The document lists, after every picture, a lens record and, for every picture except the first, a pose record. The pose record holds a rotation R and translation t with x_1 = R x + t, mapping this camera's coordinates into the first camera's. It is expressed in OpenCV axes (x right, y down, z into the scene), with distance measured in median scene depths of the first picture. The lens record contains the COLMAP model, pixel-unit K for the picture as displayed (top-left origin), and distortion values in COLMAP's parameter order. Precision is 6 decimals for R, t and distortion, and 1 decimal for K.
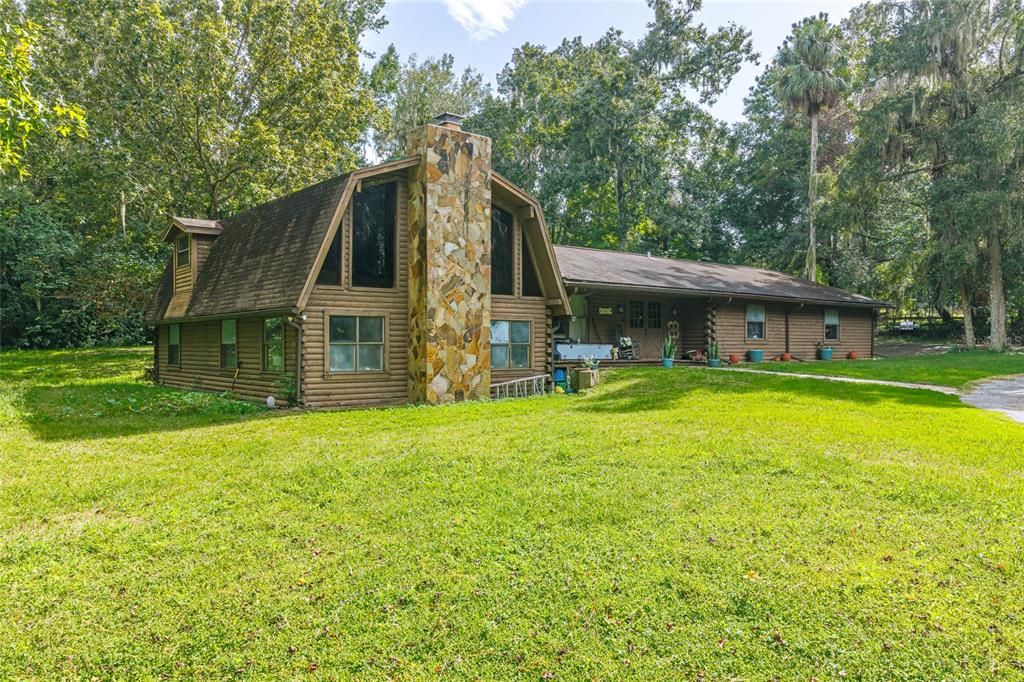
lens RADIAL K [[761.8, 0, 512.0], [0, 761.8, 341.0], [0, 0, 1]] dist [0.001150, 0.000111]
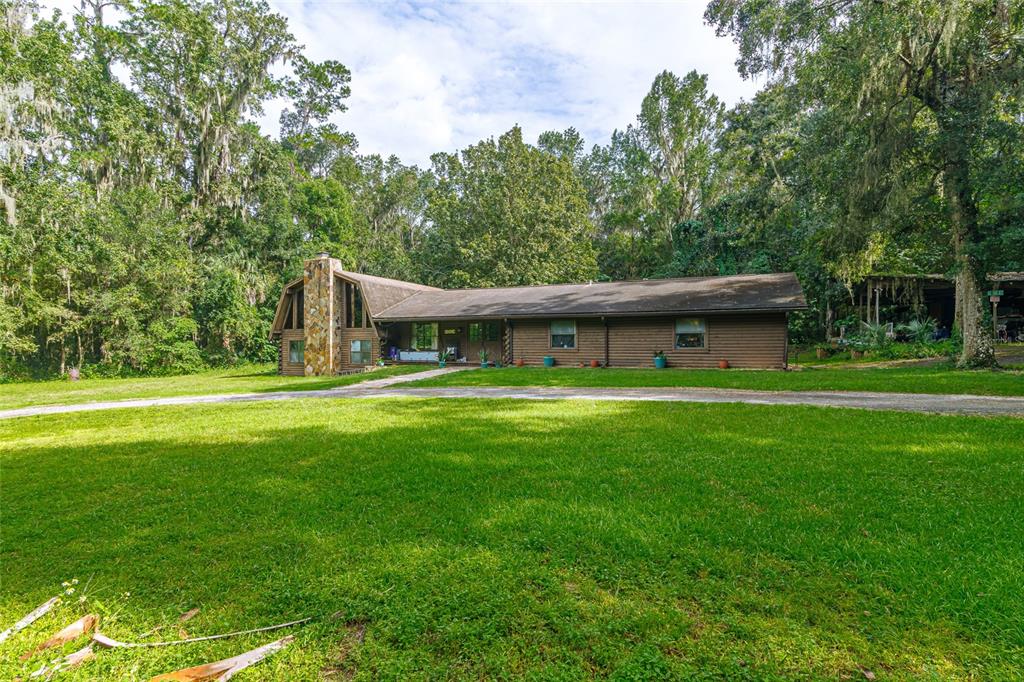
lens RADIAL K [[540.3, 0, 512.0], [0, 540.3, 341.0], [0, 0, 1]] dist [0.003657, 0.000214]
pose [[0.440230, -0.006209, -0.897863, 1.647997], [0.008003, 0.999964, -0.002990, -0.018990], [0.897849, -0.005870, 0.440264, 0.804114]]
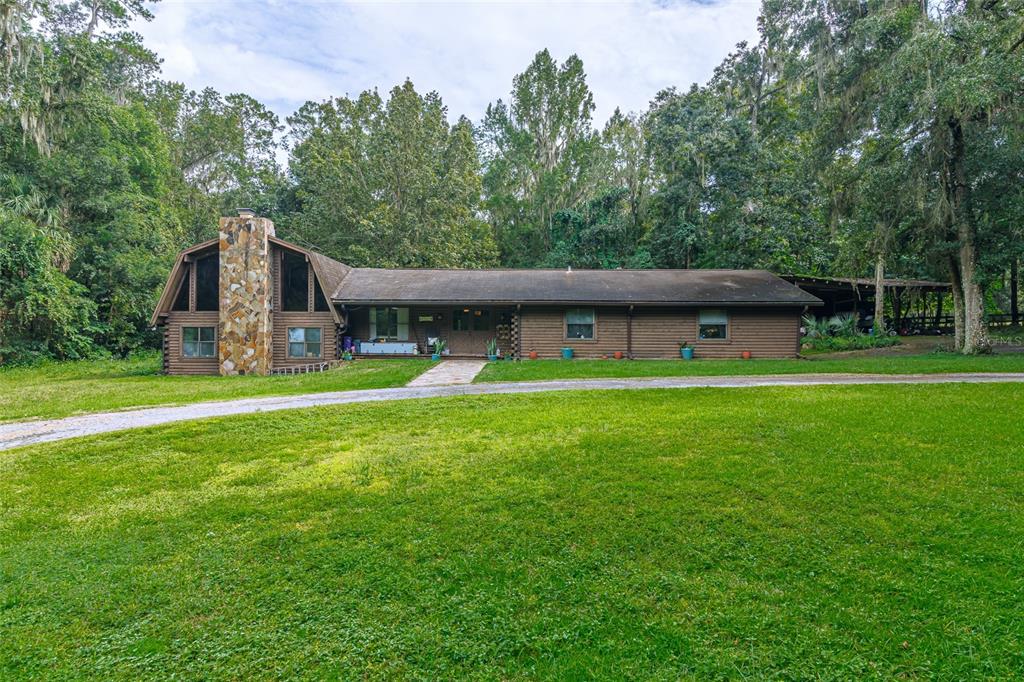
lens RADIAL K [[606.7, 0, 512.0], [0, 606.7, 341.0], [0, 0, 1]] dist [-0.000400, -0.001481]
pose [[0.760718, 0.004229, -0.649069, 1.270905], [-0.000193, 0.999980, 0.006288, -0.007725], [0.649083, -0.004658, 0.760704, 0.353392]]
